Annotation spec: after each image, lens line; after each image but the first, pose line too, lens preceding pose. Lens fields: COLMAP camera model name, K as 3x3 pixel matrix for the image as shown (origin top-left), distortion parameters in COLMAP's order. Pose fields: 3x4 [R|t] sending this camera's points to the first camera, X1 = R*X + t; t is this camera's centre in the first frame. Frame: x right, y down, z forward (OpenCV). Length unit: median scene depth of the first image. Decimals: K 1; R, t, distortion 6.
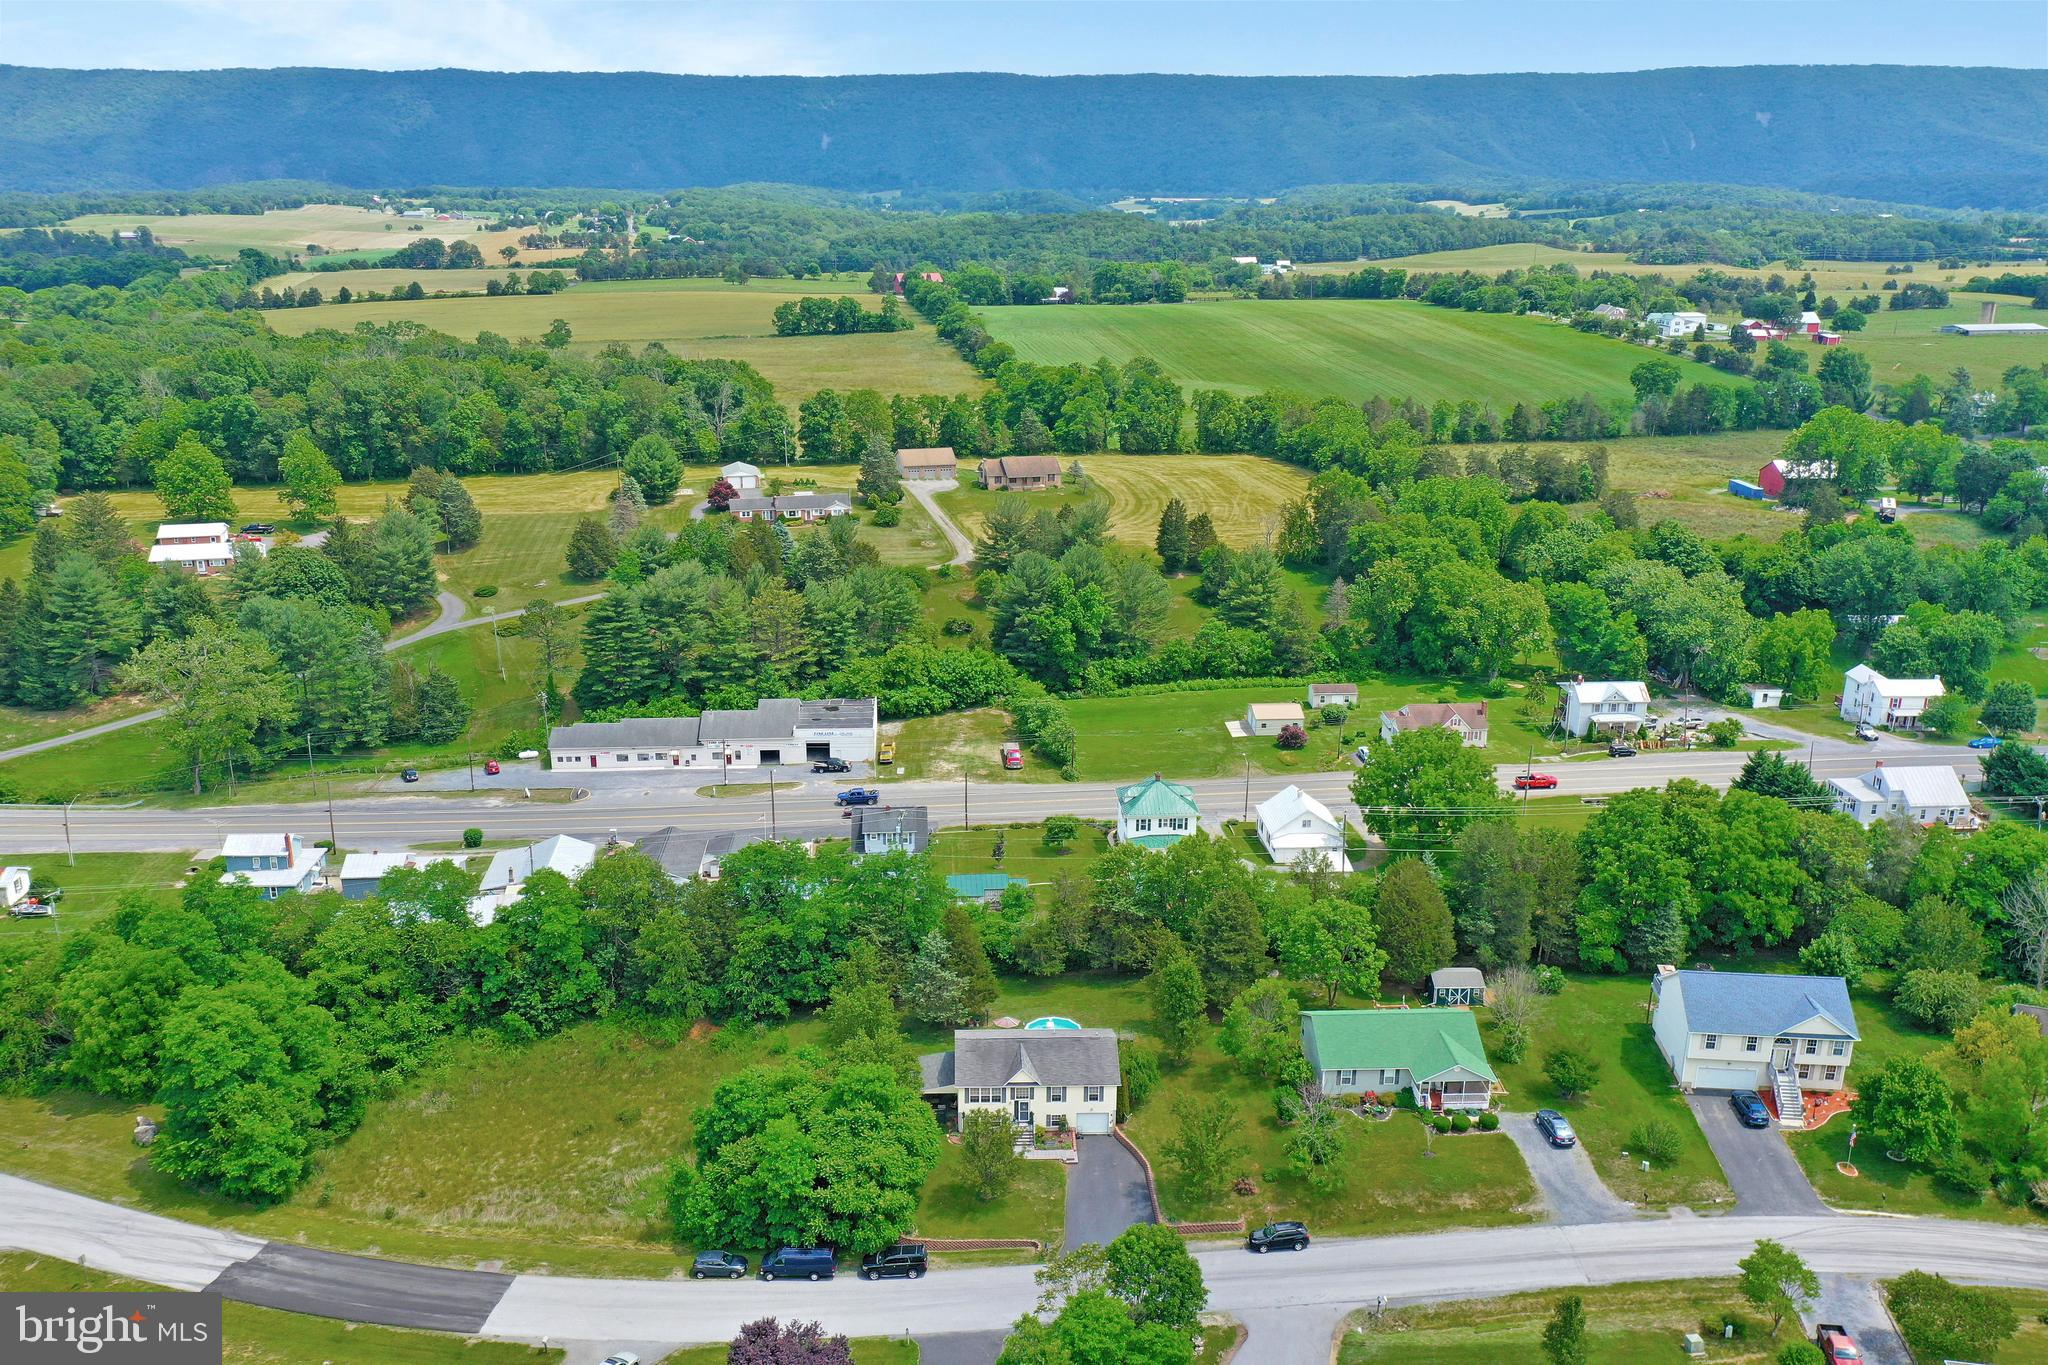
lens RADIAL K [[1621.0, 0, 1018.2], [0, 1621.0, 679.9], [0, 0, 1]] dist [-0.009319, 0.007197]
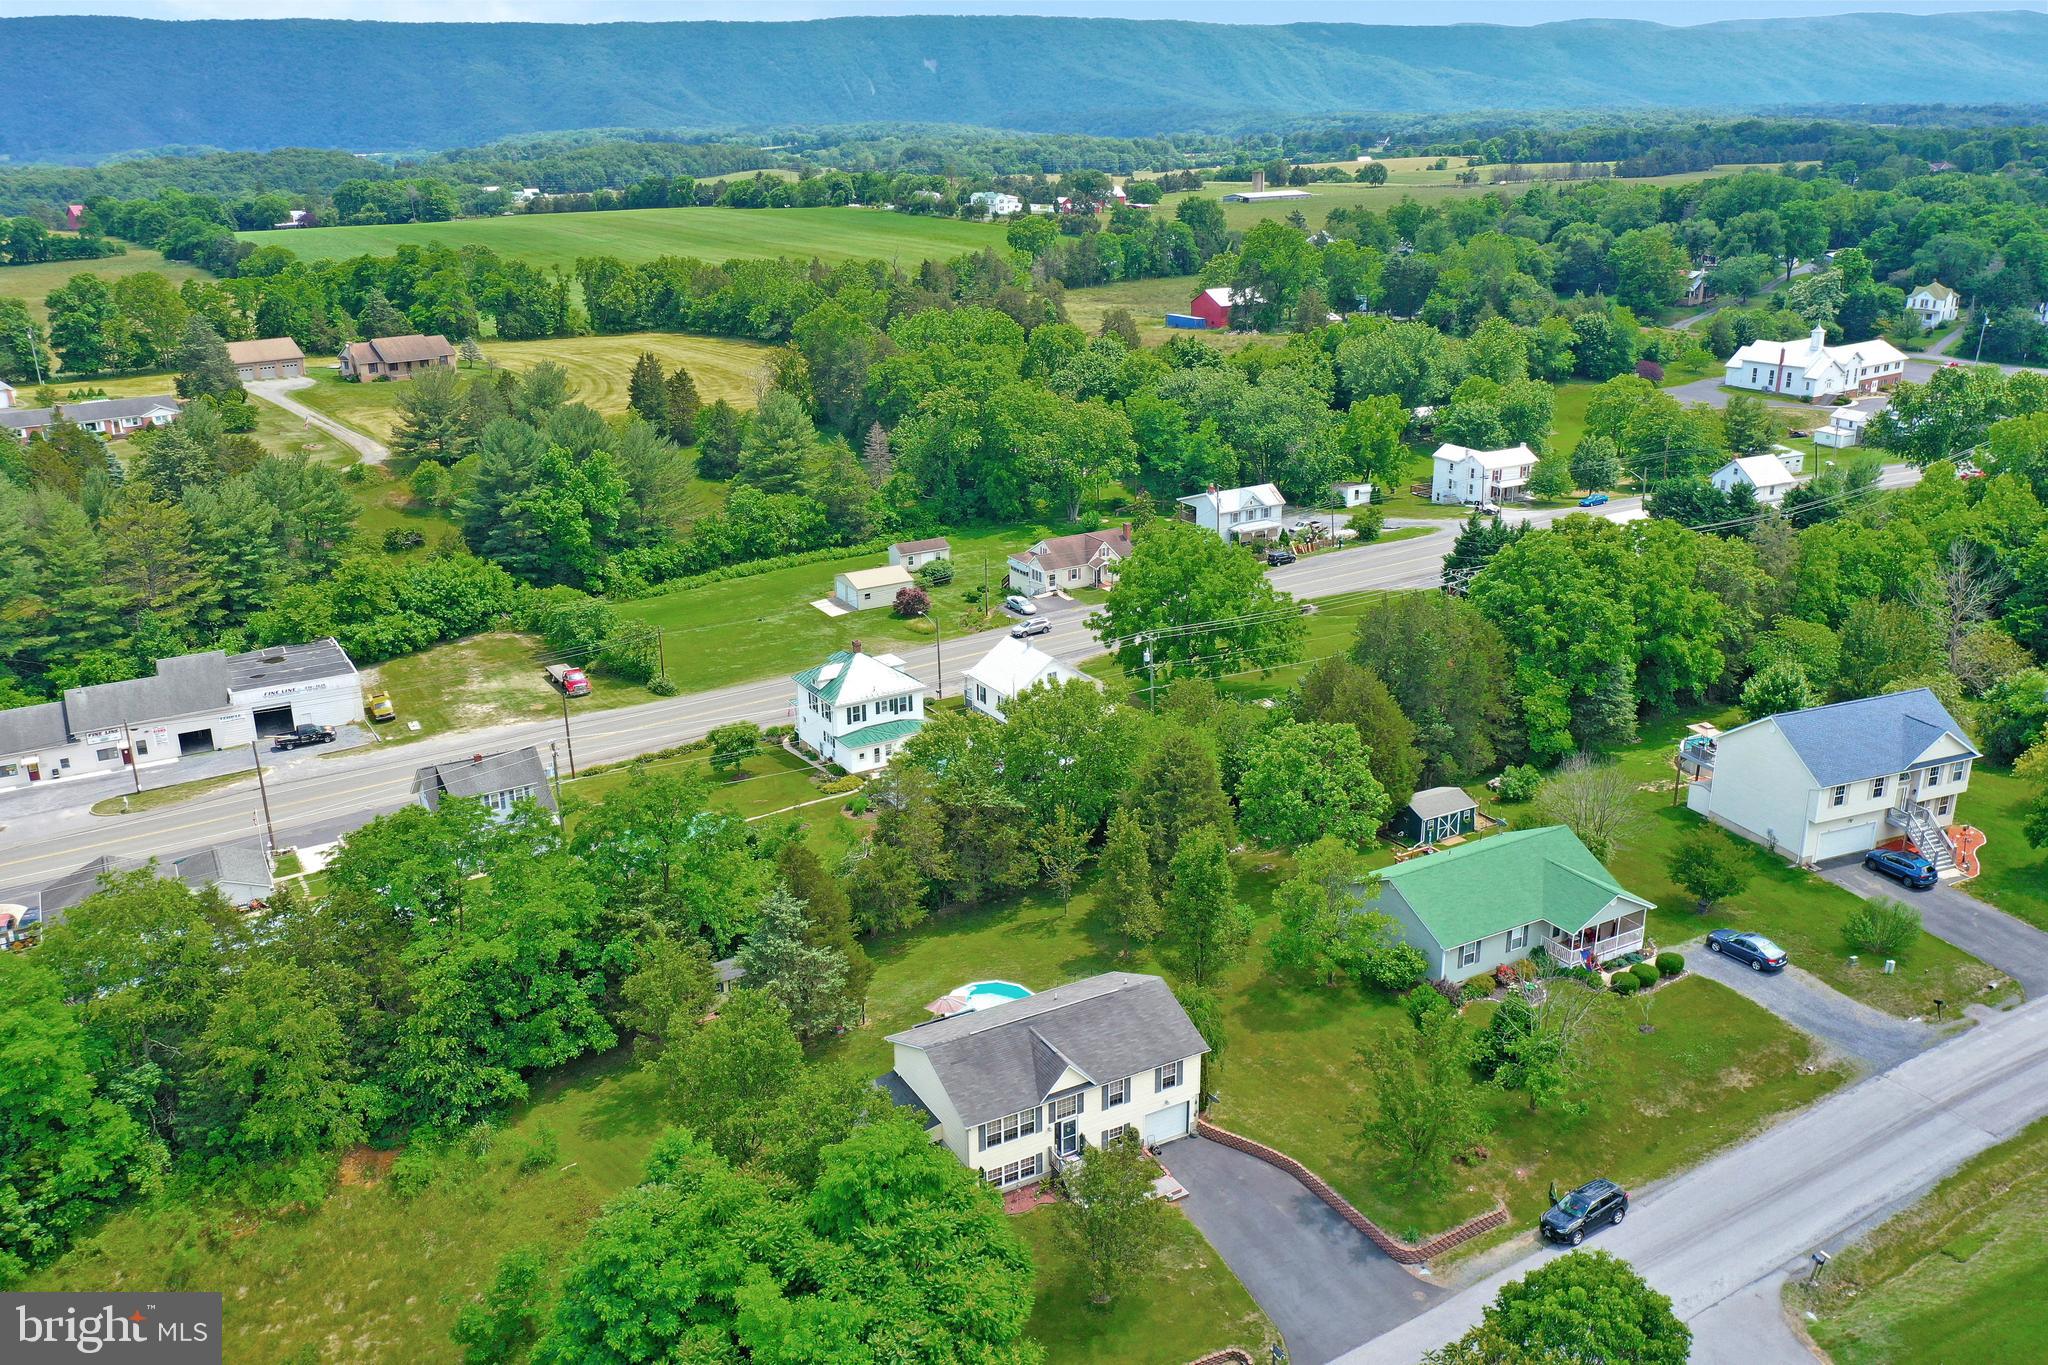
lens RADIAL K [[1635.9, 0, 1014.3], [0, 1635.9, 680.7], [0, 0, 1]] dist [-0.011190, 0.010066]
pose [[0.892159, -0.162434, 0.421507, -0.132051], [0.154246, 0.986571, 0.053714, 0.038746], [-0.424571, 0.017094, 0.905233, 0.263694]]
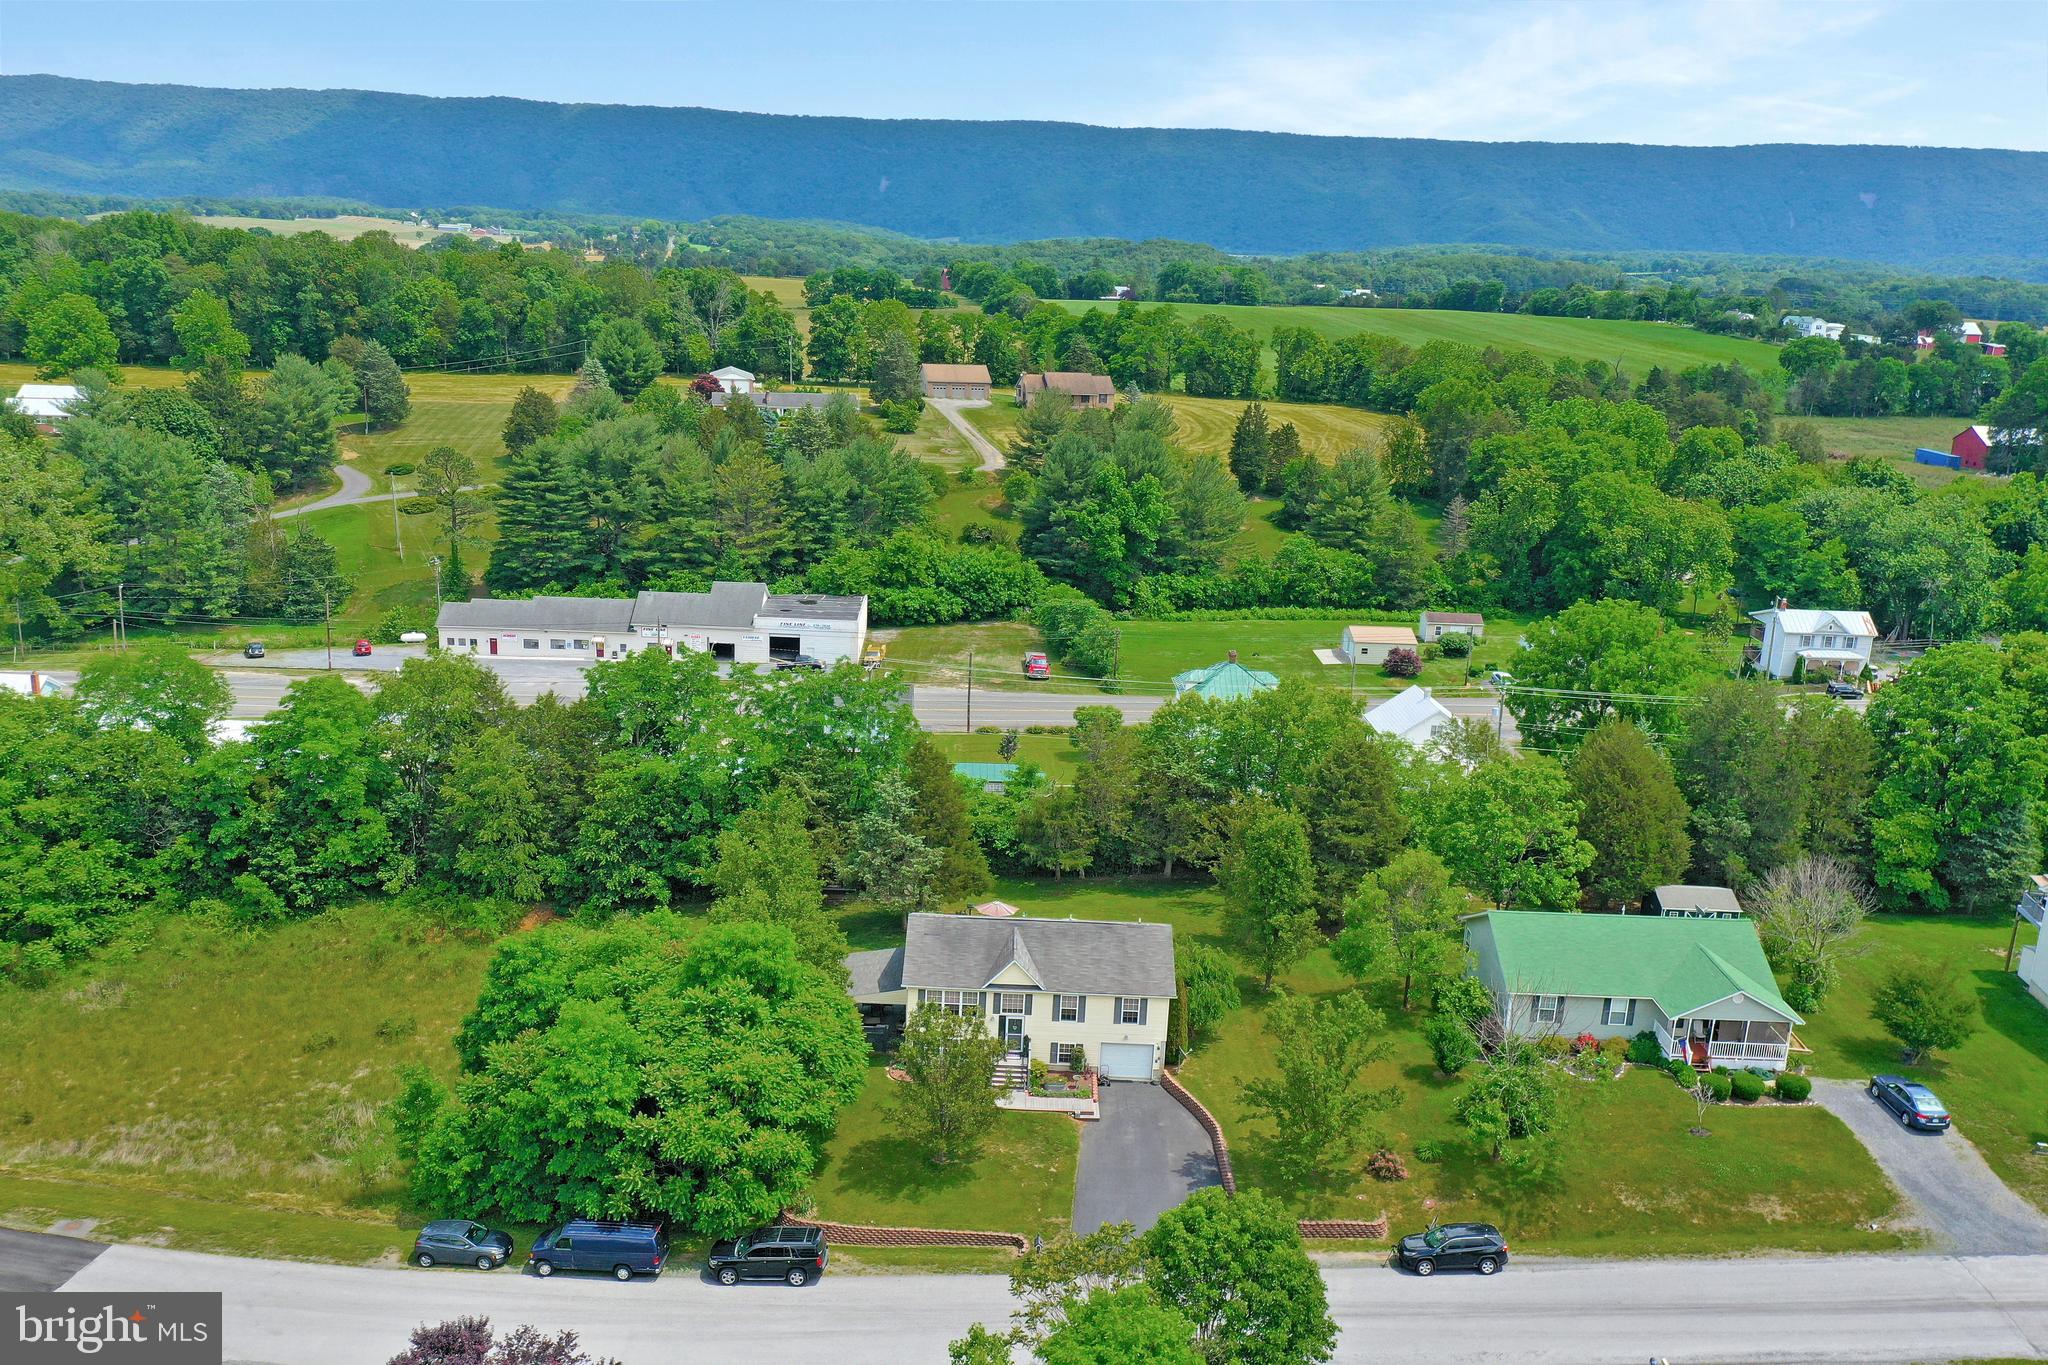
lens RADIAL K [[1691.8, 0, 1017.9], [0, 1691.8, 675.5], [0, 0, 1]] dist [-0.010006, 0.004939]
pose [[0.998624, 0.045579, -0.025919, 0.008483], [-0.046813, 0.997692, -0.049193, 0.091226], [0.023617, 0.050339, 0.998453, 0.201715]]
